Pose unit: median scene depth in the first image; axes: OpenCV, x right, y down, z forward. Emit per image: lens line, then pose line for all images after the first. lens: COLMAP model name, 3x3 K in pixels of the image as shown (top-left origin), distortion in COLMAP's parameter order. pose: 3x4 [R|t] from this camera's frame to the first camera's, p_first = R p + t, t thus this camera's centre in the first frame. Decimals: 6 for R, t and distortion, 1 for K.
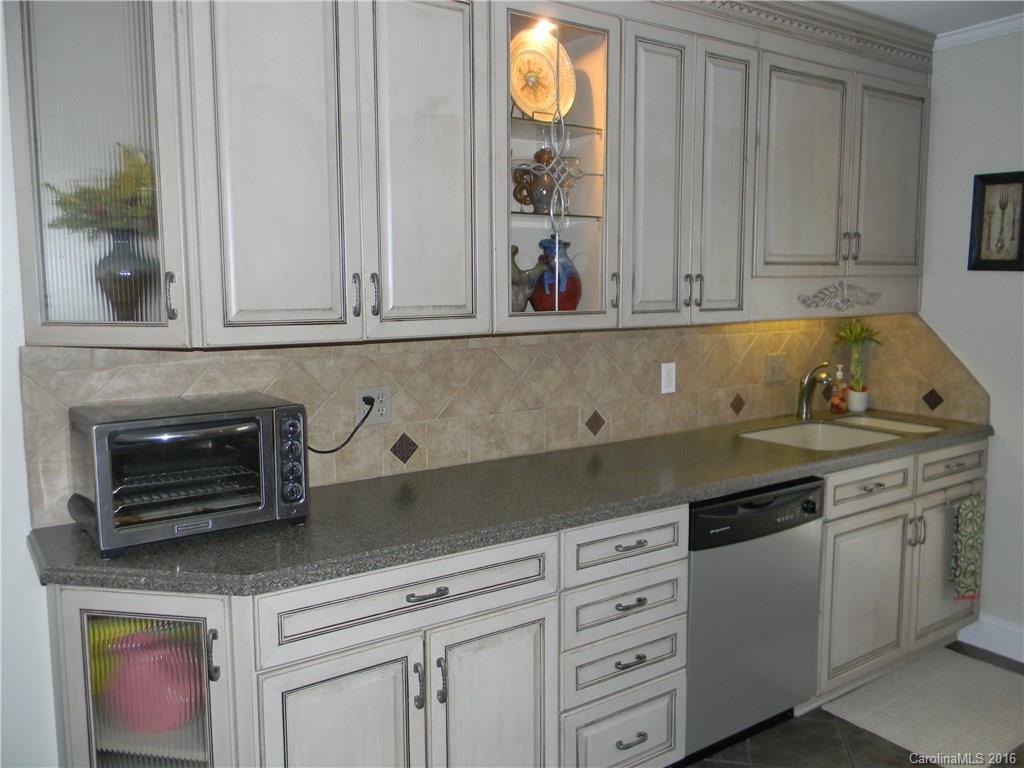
lens RADIAL K [[826.5, 0, 505.9], [0, 826.5, 380.3], [0, 0, 1]] dist [0.006605, -0.021145]
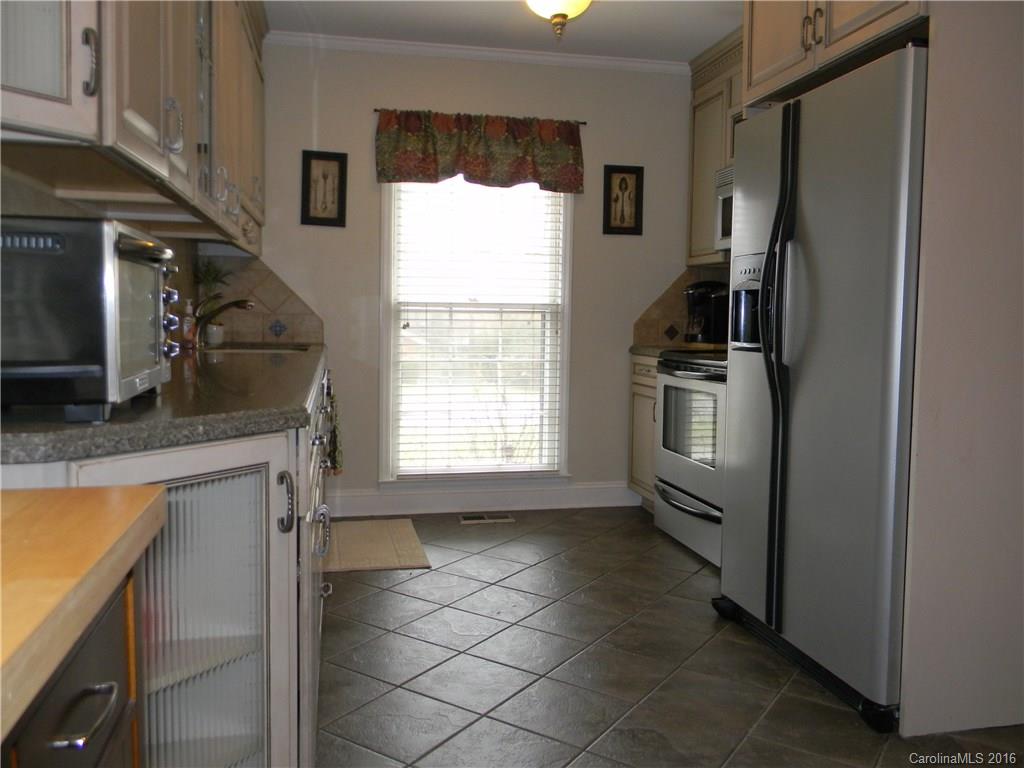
lens RADIAL K [[826.5, 0, 510.2], [0, 826.5, 384.1], [0, 0, 1]] dist [0.006605, -0.021145]
pose [[0.385089, -0.063406, 0.920699, -0.572252], [0.086092, 0.995755, 0.032566, 0.111846], [-0.918855, 0.066723, 0.388913, 0.246252]]
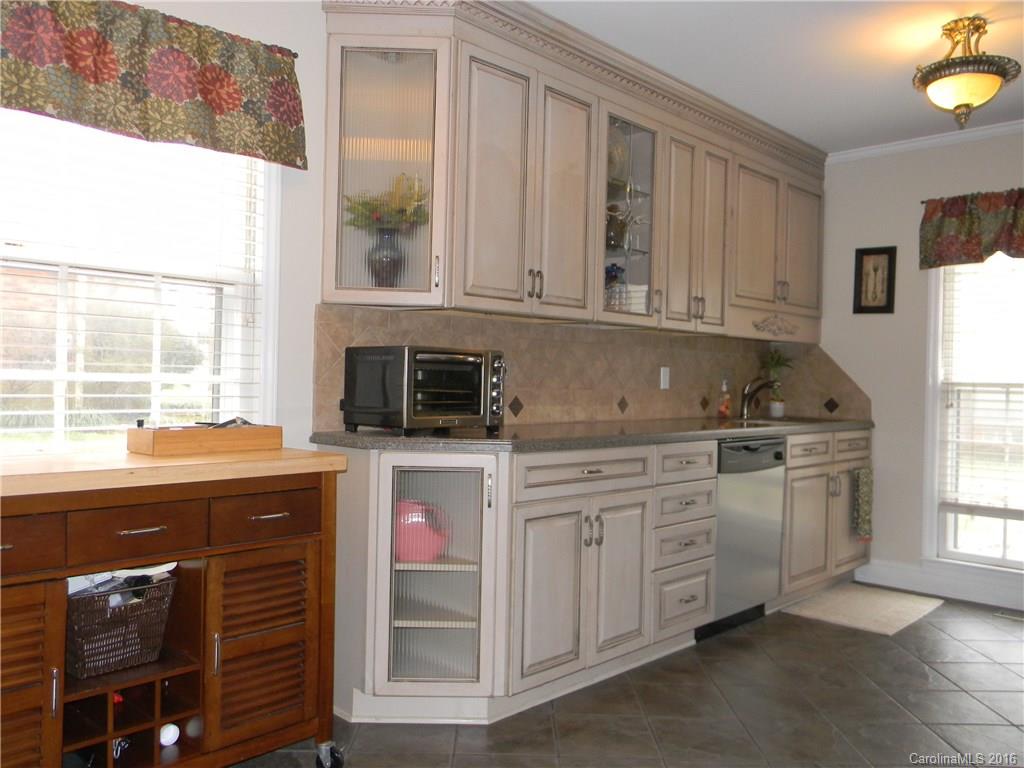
lens RADIAL K [[826.5, 0, 509.4], [0, 826.5, 378.6], [0, 0, 1]] dist [0.006605, -0.021145]
pose [[0.979959, 0.028366, 0.197168, -0.346263], [-0.006256, 0.993703, -0.111871, 0.162097], [-0.199100, 0.108396, 0.973966, -0.305362]]
